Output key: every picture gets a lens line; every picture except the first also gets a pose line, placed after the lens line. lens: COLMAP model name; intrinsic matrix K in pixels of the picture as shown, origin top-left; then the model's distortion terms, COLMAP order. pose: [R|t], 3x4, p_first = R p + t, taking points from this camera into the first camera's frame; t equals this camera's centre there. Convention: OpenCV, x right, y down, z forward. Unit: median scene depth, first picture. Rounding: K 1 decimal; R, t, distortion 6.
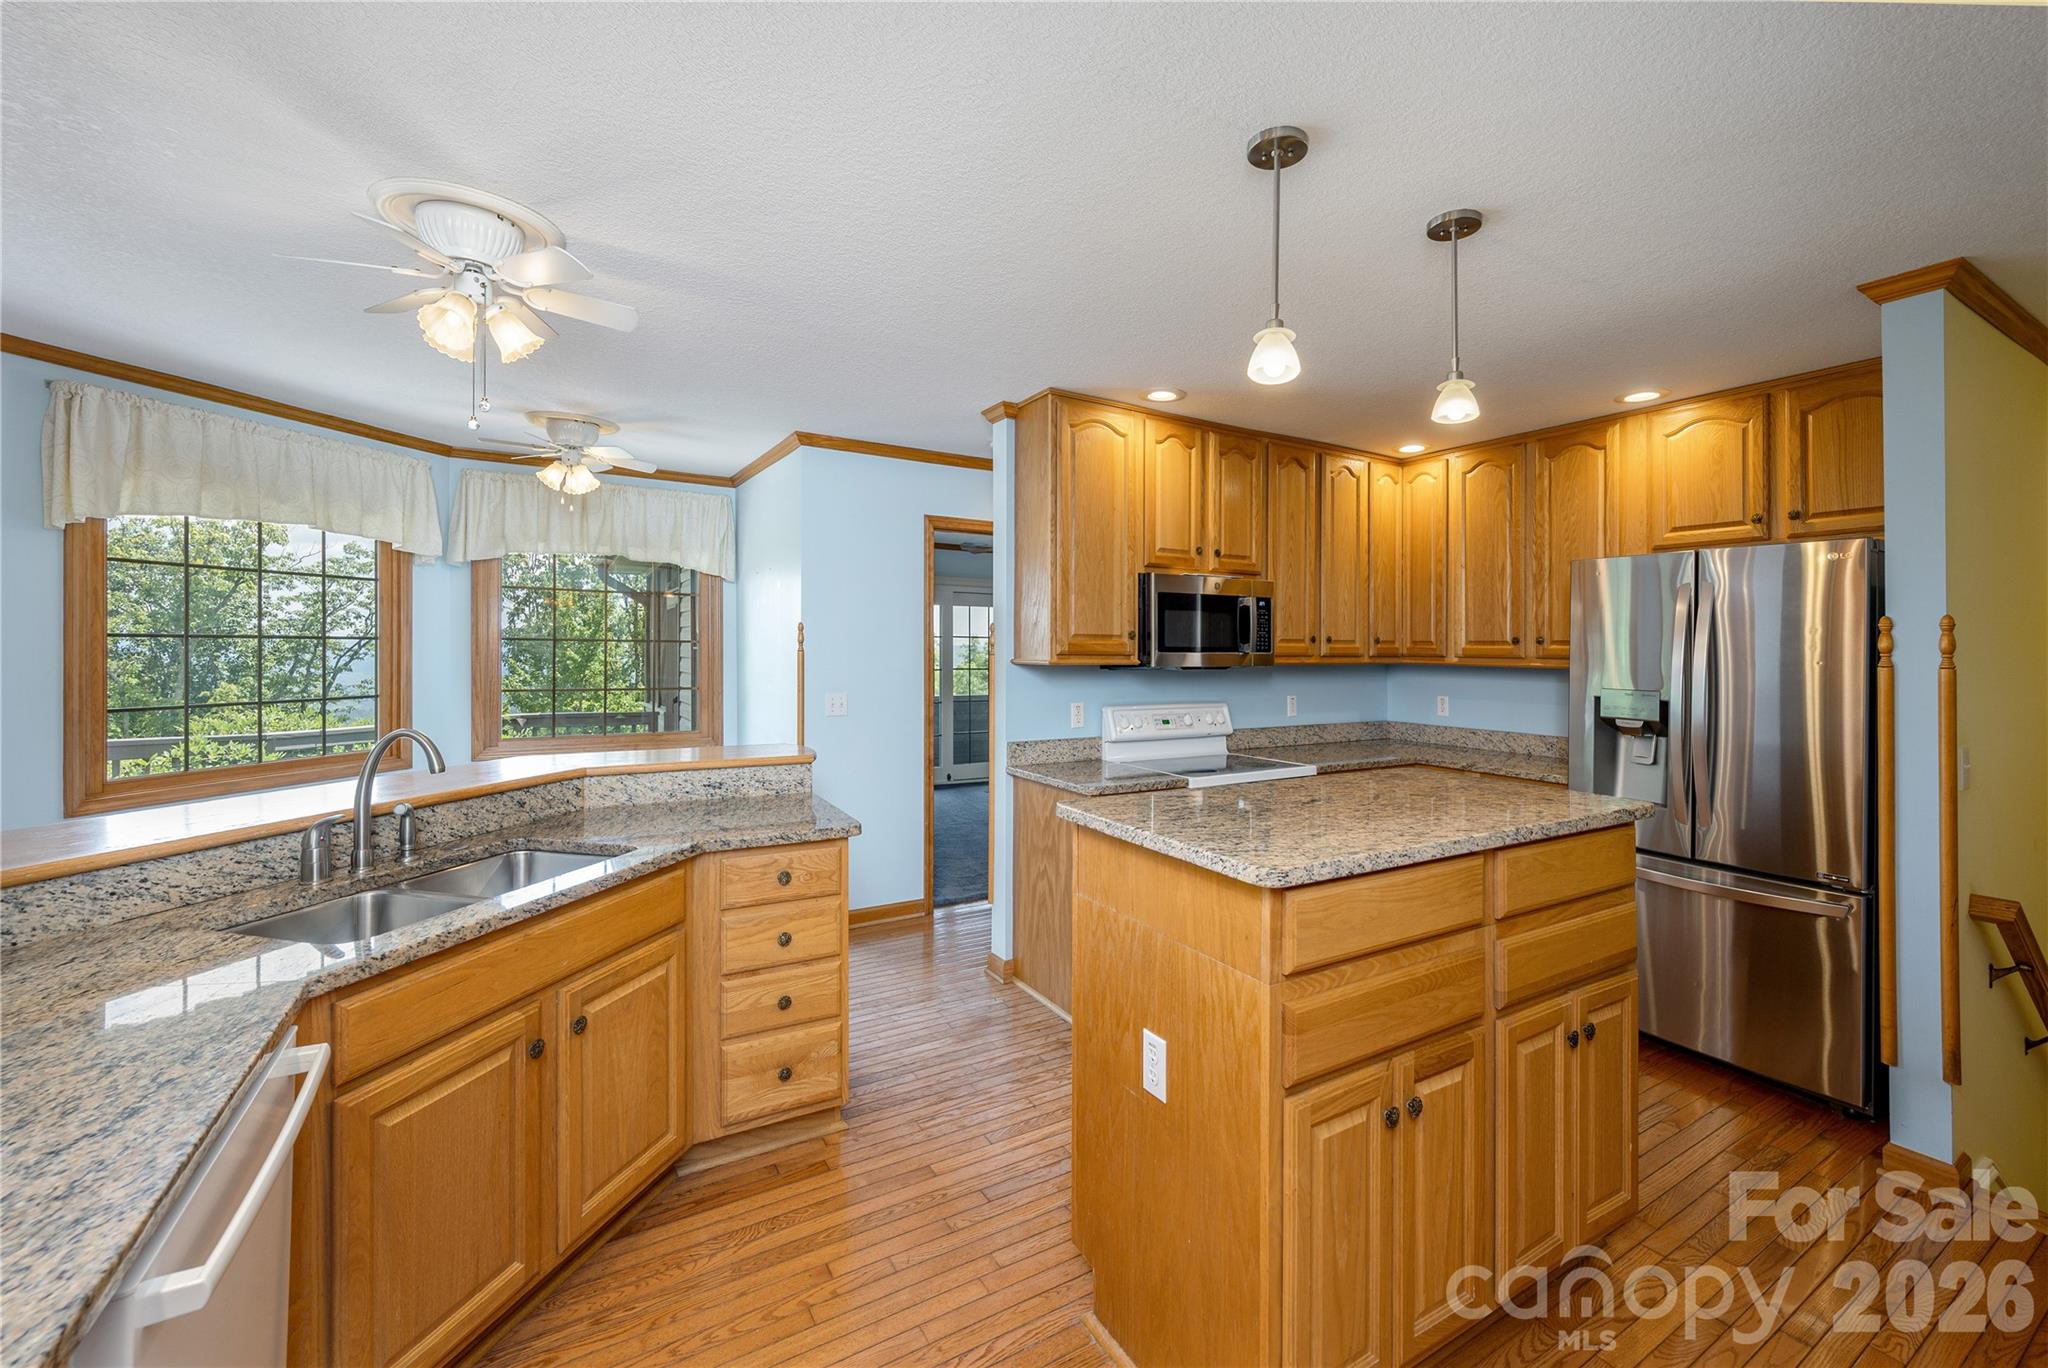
lens RADIAL K [[842.3, 0, 1031.3], [0, 842.3, 652.7], [0, 0, 1]] dist [-0.001700, -0.000218]
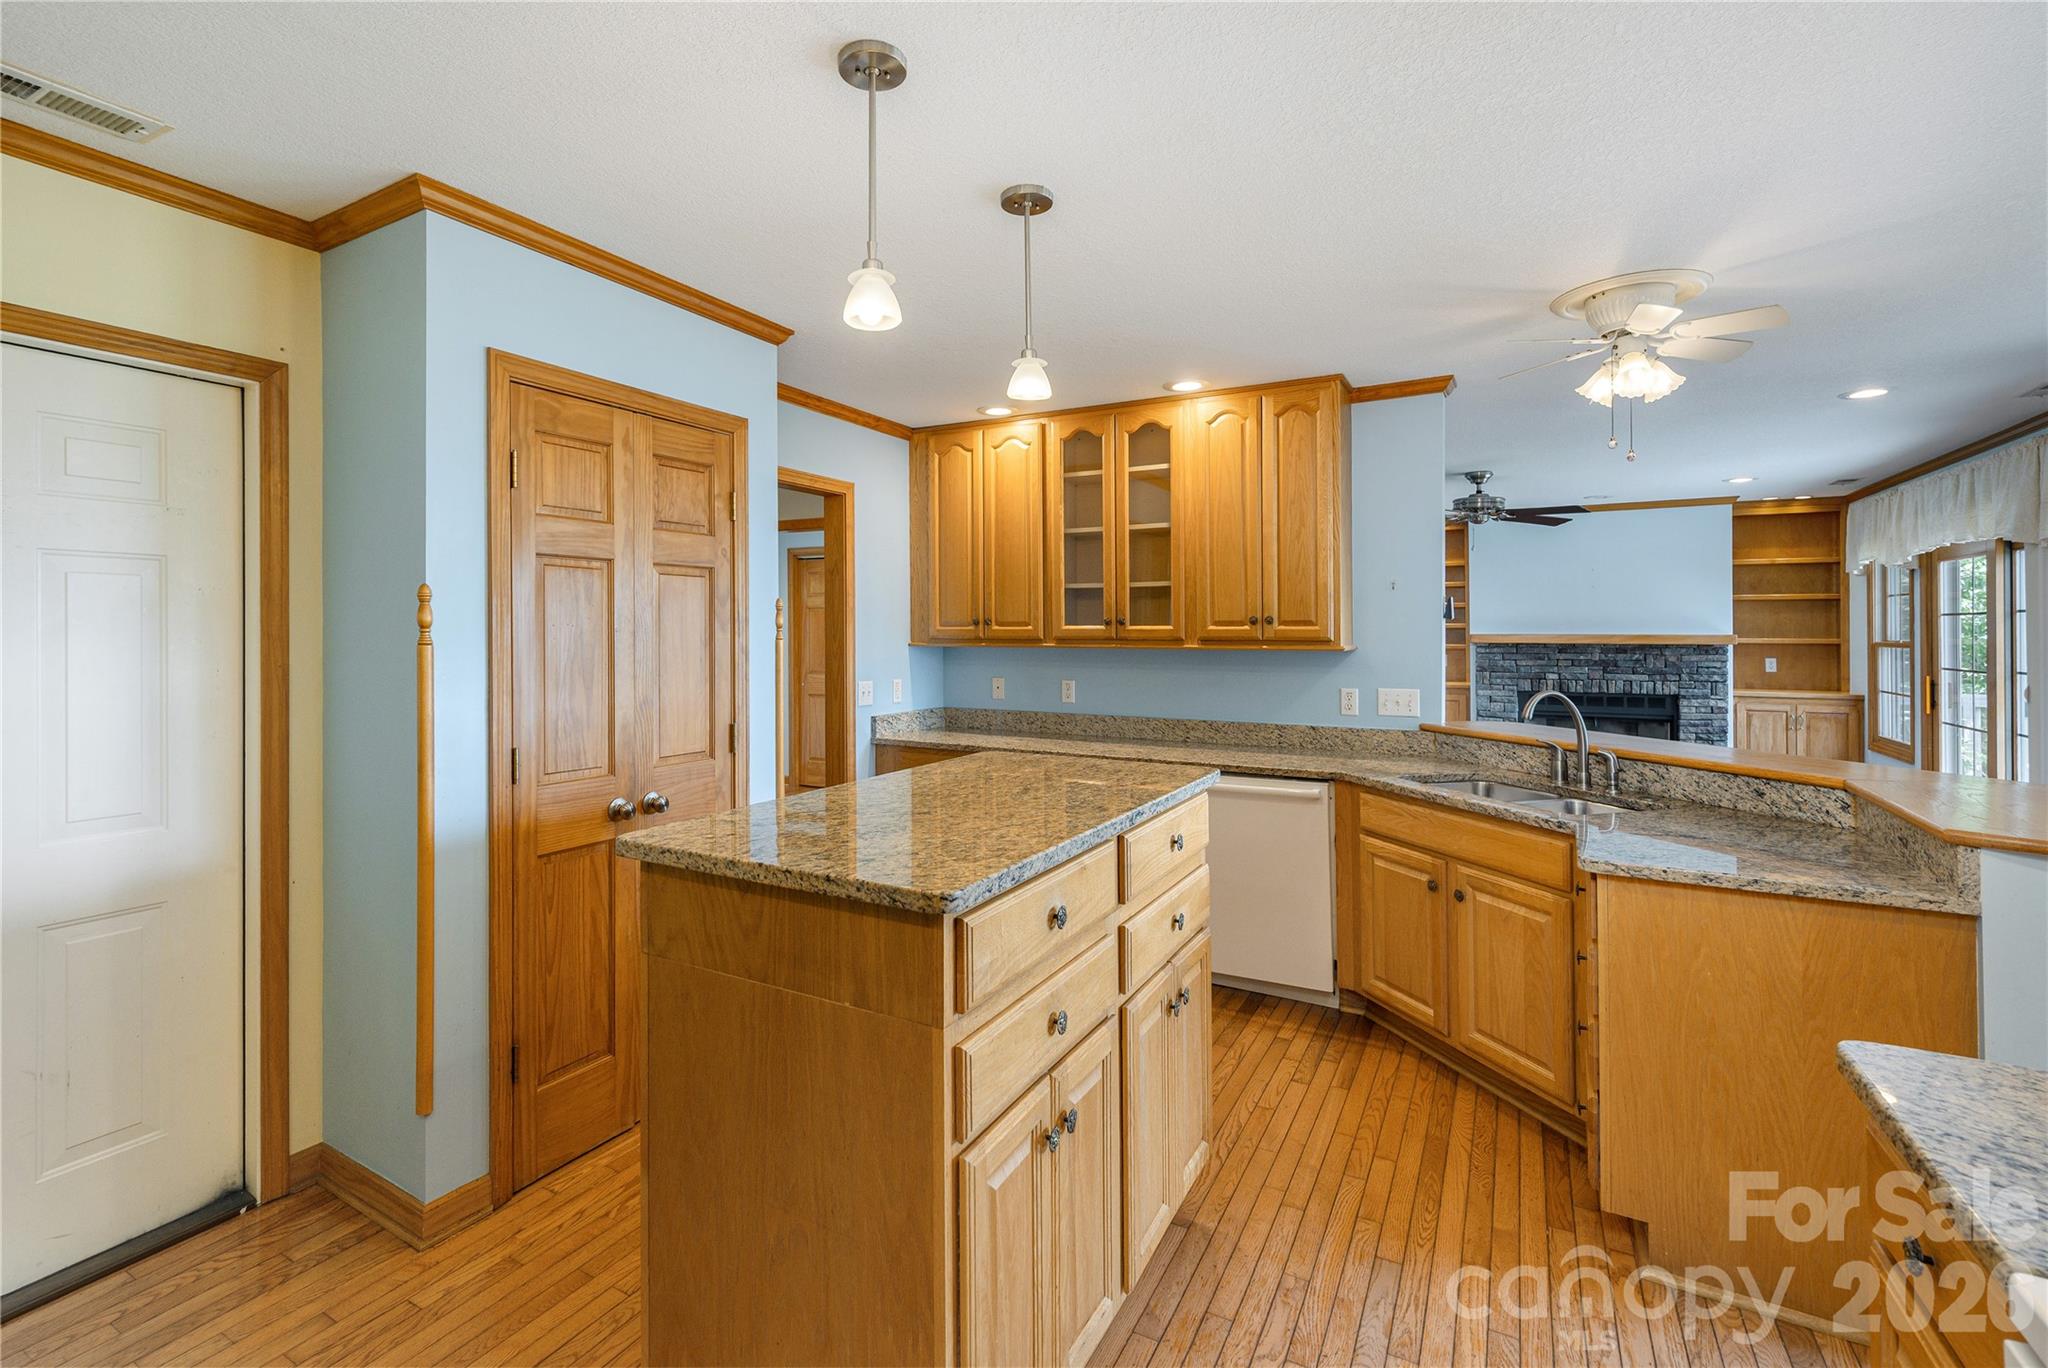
lens RADIAL K [[915.1, 0, 1018.0], [0, 915.1, 627.1], [0, 0, 1]] dist [0.000489, 0.000137]
pose [[-0.868154, -0.008754, -0.496218, 0.490446], [-0.004427, 0.999941, -0.009896, -0.003362], [0.496275, -0.006394, -0.868142, 1.041684]]
